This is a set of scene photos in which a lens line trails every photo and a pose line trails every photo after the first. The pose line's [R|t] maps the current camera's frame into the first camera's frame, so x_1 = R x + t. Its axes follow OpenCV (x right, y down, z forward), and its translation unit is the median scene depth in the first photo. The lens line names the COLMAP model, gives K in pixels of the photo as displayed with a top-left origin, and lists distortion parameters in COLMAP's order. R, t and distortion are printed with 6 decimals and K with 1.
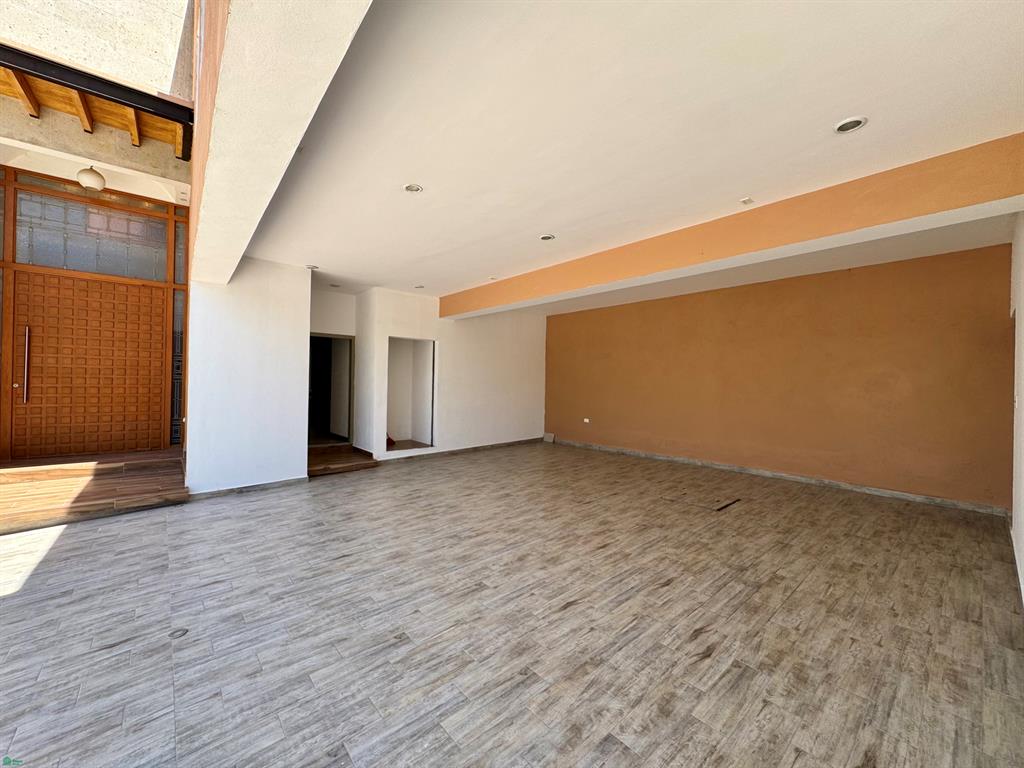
lens RADIAL K [[409.8, 0, 509.4], [0, 409.8, 381.5], [0, 0, 1]] dist [0.001855, 0.000604]
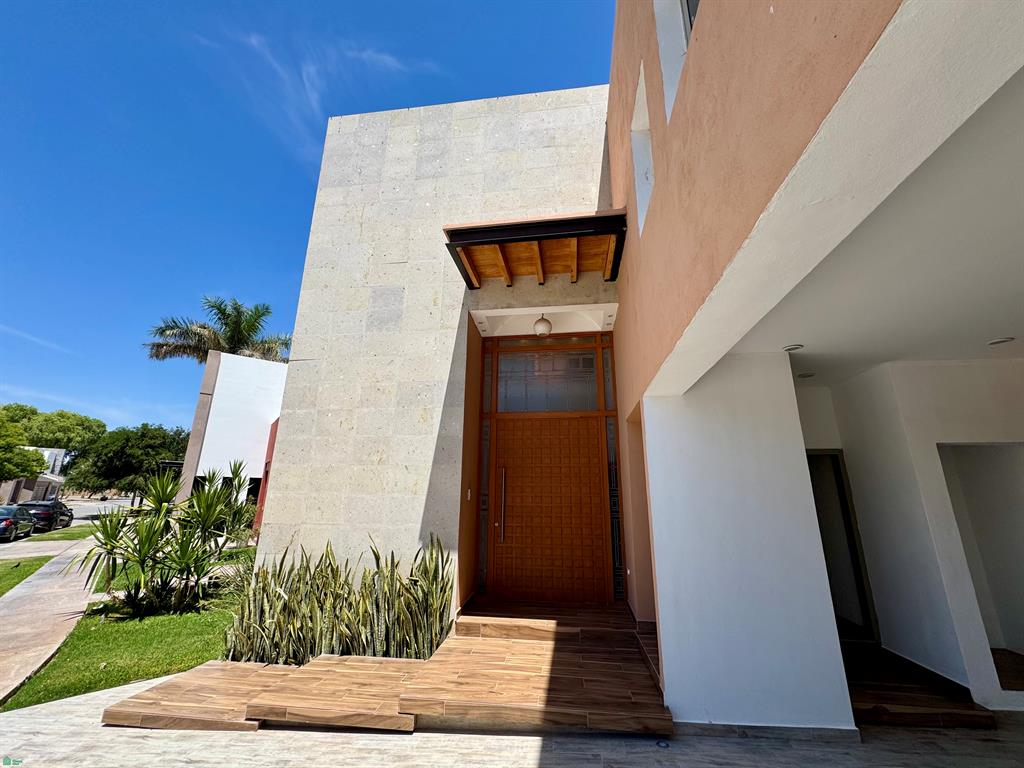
lens RADIAL K [[409.8, 0, 516.1], [0, 409.8, 388.1], [0, 0, 1]] dist [0.001855, 0.000604]
pose [[0.679999, -0.198827, -0.705740, -0.334159], [0.005181, 0.963810, -0.266540, -0.047369], [0.733194, 0.177590, 0.656420, 0.267212]]
